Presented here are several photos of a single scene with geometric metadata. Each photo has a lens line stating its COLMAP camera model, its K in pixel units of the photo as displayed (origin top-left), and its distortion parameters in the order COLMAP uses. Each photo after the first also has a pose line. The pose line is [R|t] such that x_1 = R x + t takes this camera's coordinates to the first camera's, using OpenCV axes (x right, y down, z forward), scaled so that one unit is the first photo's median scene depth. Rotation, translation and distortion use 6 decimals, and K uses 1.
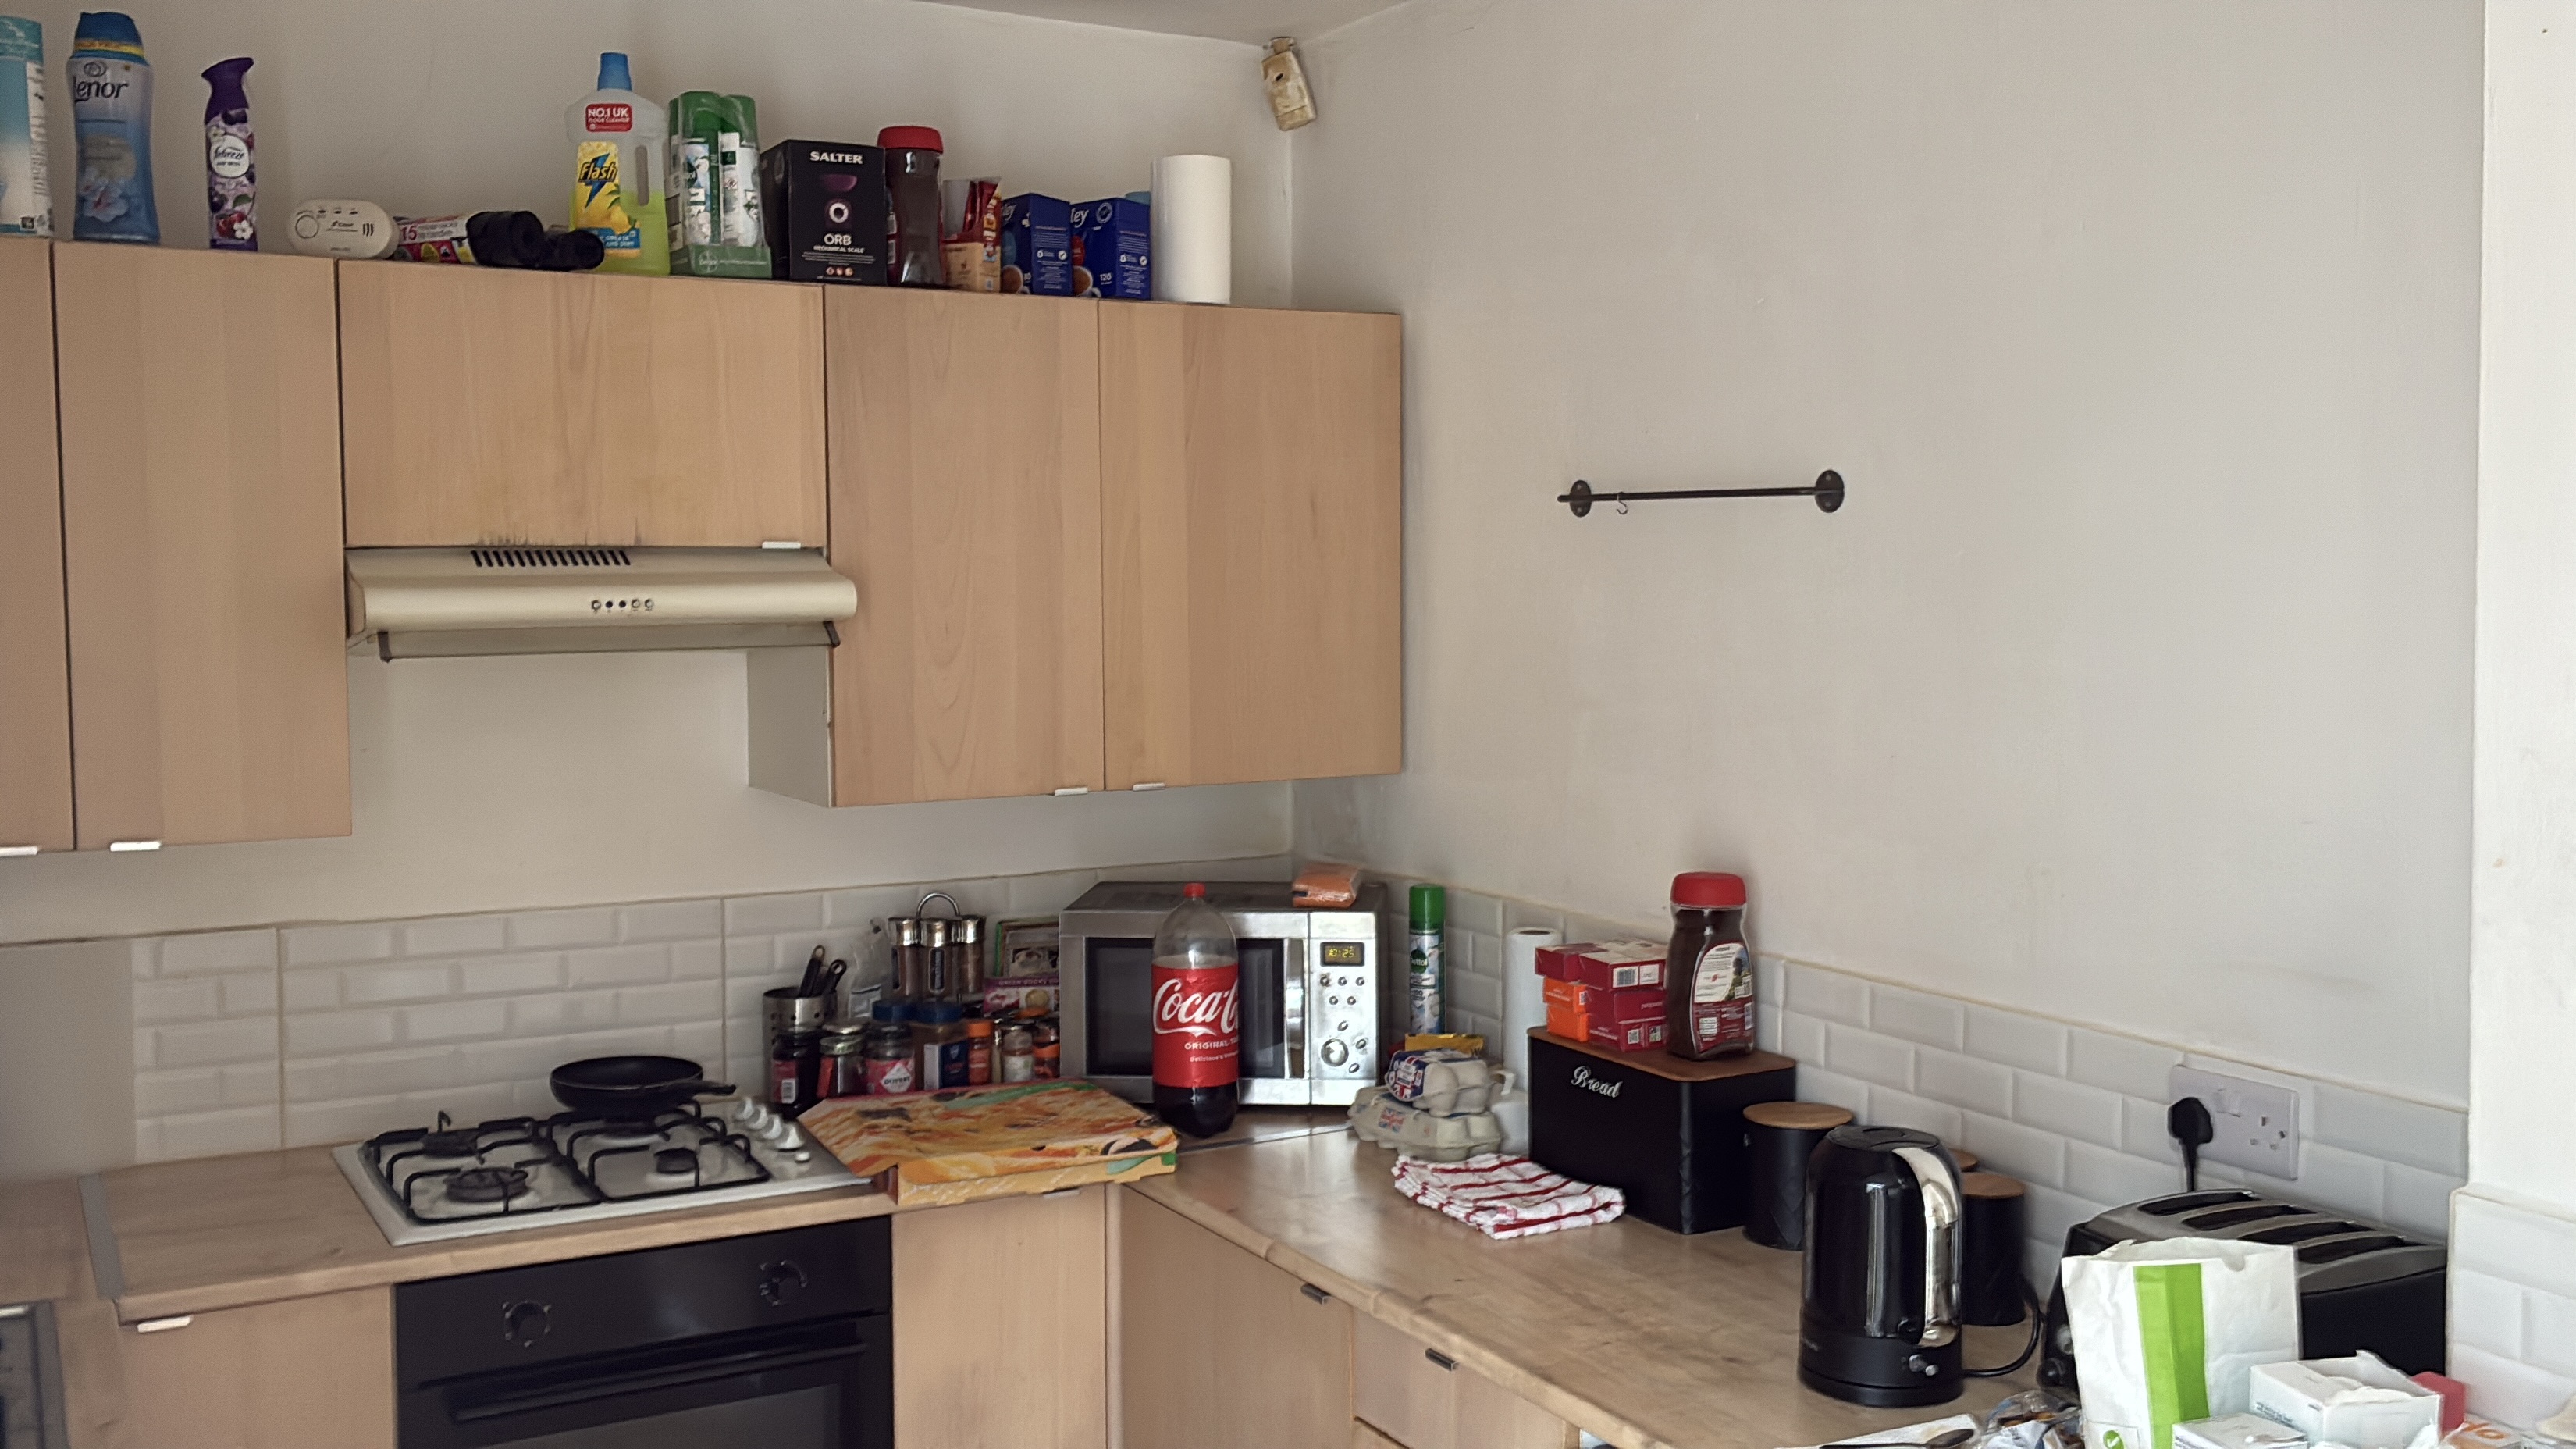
lens RADIAL K [[2429.8, 0, 1286.7], [0, 2429.8, 721.0], [0, 0, 1]] dist [0.015456, 0.000000]
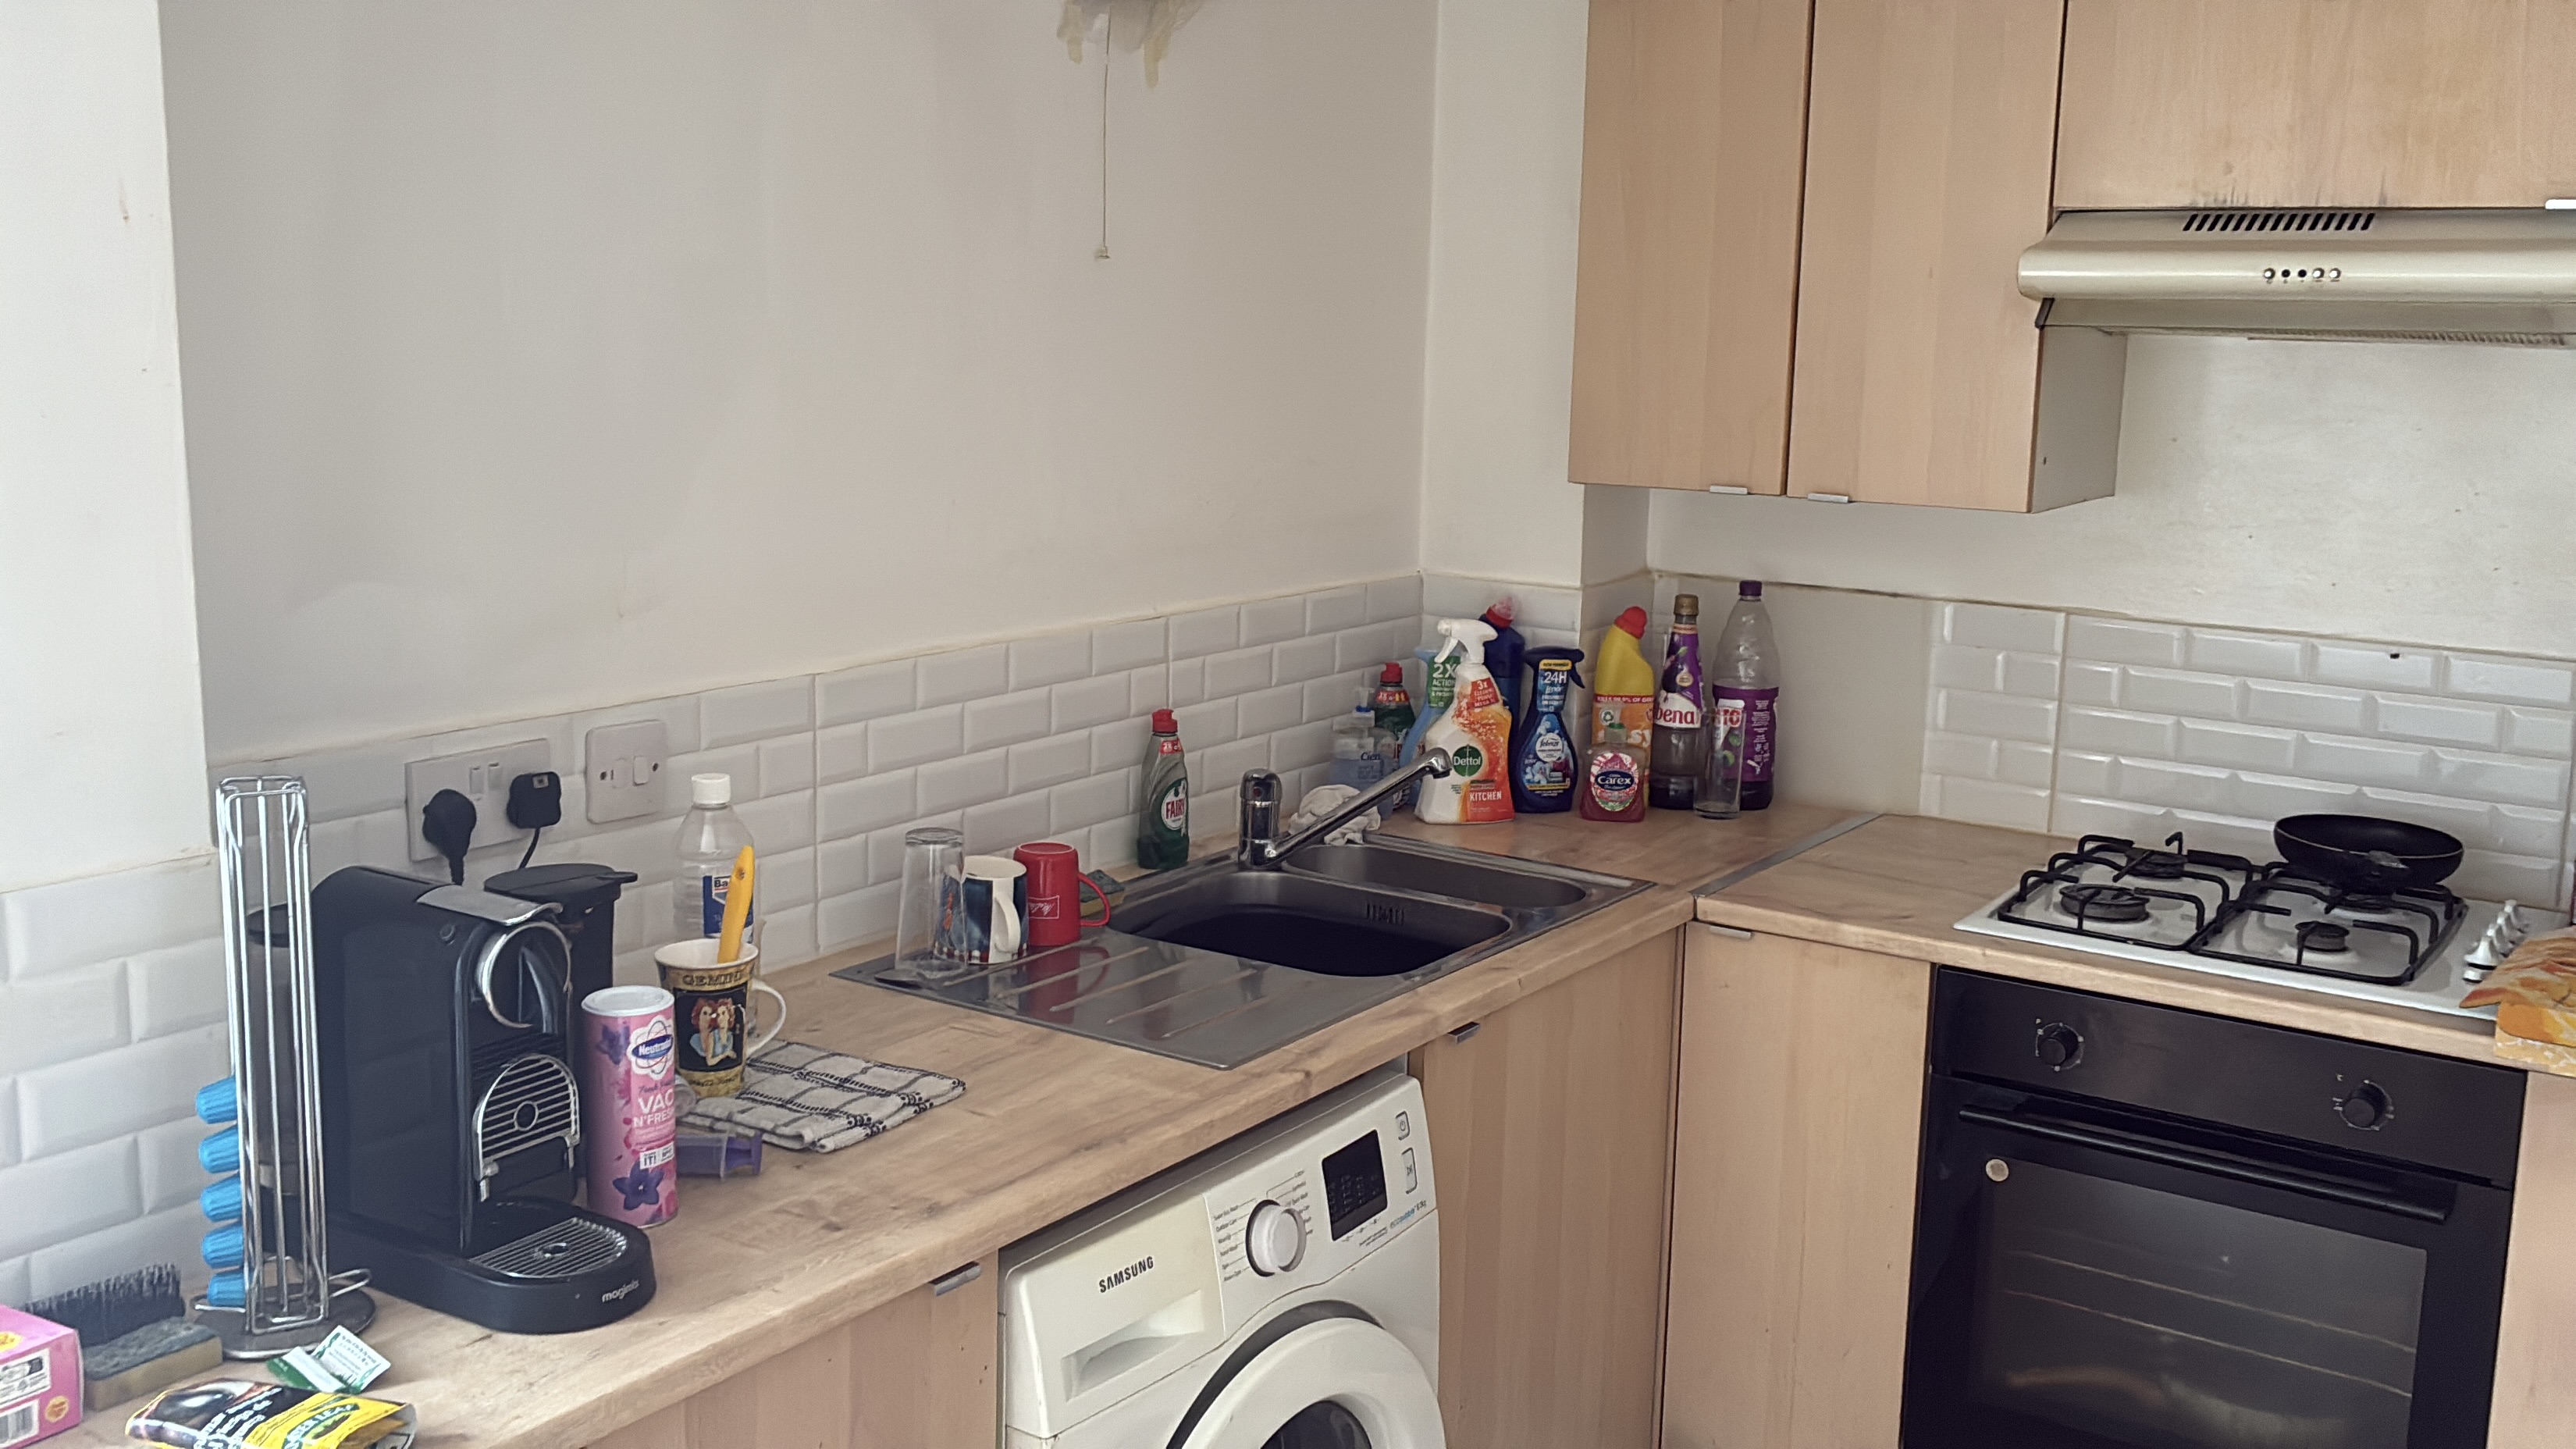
lens RADIAL K [[2429.8, 0, 1286.5], [0, 2429.8, 723.4], [0, 0, 1]] dist [0.015456, 0.000000]
pose [[0.443803, 0.172165, -0.879431, 0.335541], [-0.084957, 0.985034, 0.149965, 0.008871], [0.892088, 0.008159, 0.451787, 0.291903]]
